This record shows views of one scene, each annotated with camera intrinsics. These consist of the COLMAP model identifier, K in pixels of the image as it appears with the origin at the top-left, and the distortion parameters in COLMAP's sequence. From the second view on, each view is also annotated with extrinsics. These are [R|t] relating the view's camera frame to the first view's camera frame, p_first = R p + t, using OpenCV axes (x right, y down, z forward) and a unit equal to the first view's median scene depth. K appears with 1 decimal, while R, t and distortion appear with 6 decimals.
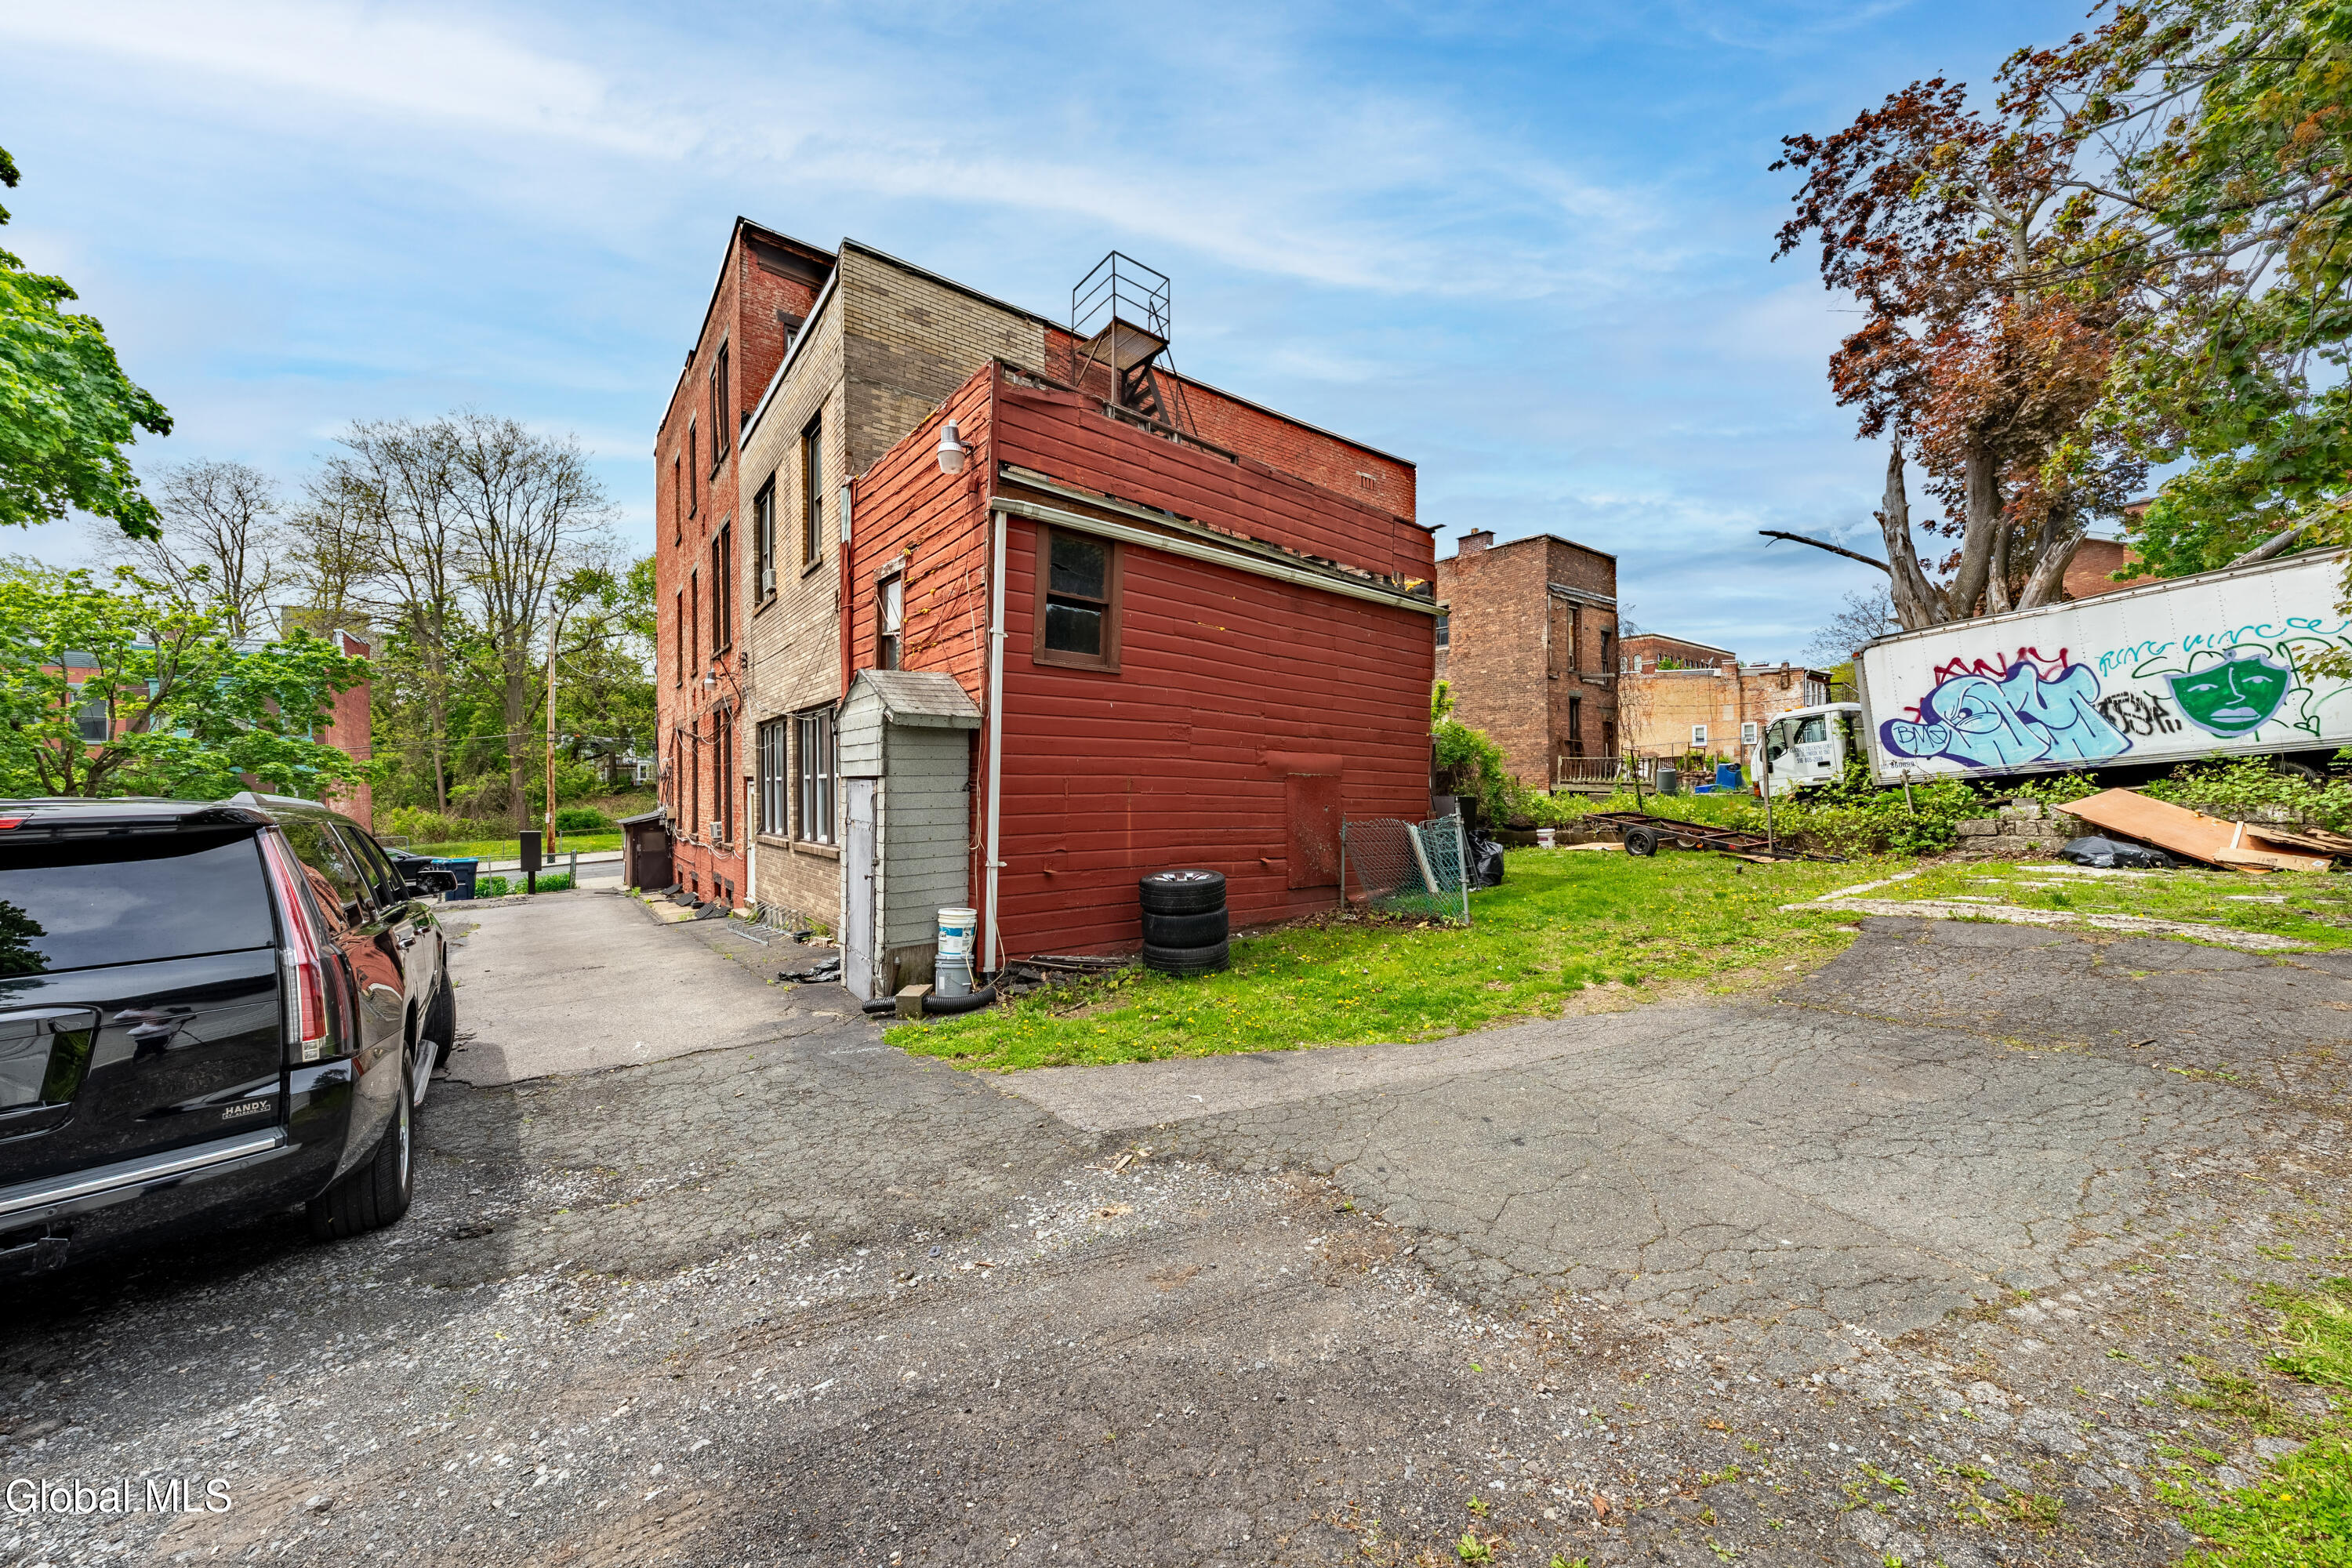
lens RADIAL K [[793.9, 0, 1176.0], [0, 793.9, 784.0], [0, 0, 1]] dist [-0.000080, -0.000002]
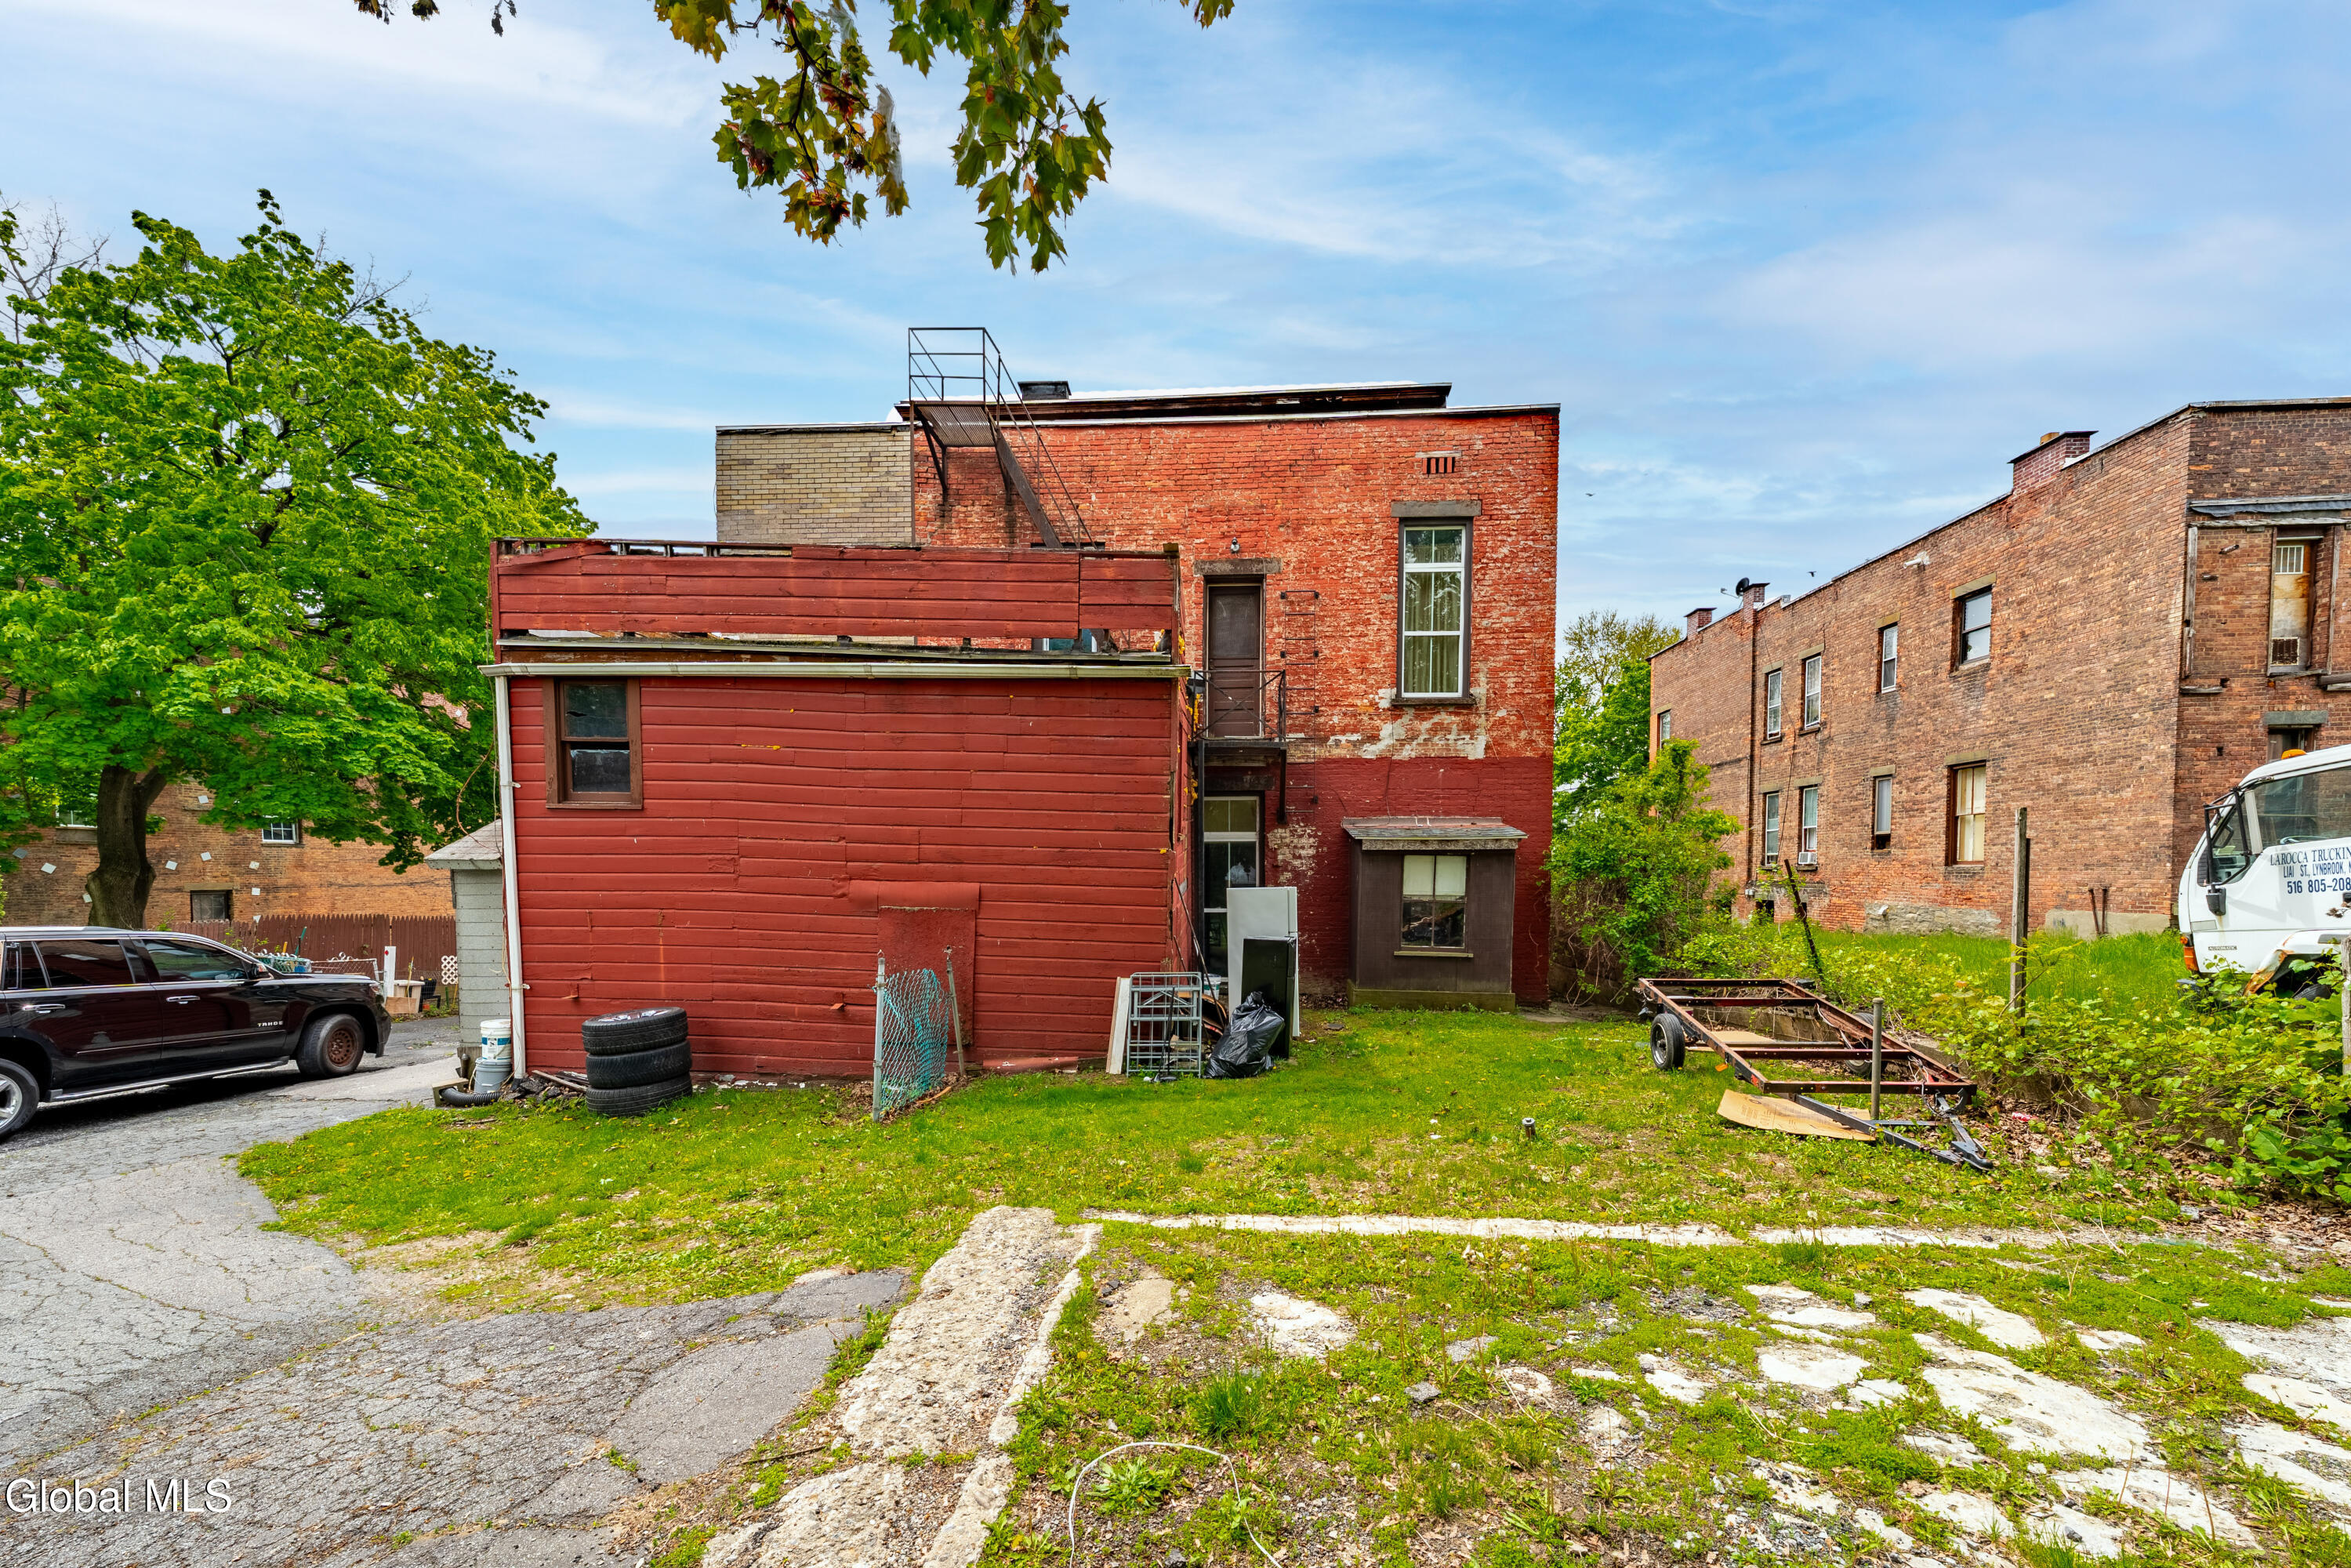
lens RADIAL K [[823.4, 0, 1176.2], [0, 823.4, 915.6], [0, 0, 1]] dist [-0.000994, -0.000130]
pose [[0.765245, 0.037421, -0.642651, 0.842948], [-0.004387, 0.998589, 0.052923, -0.046108], [0.643725, -0.037679, 0.764329, 0.470742]]
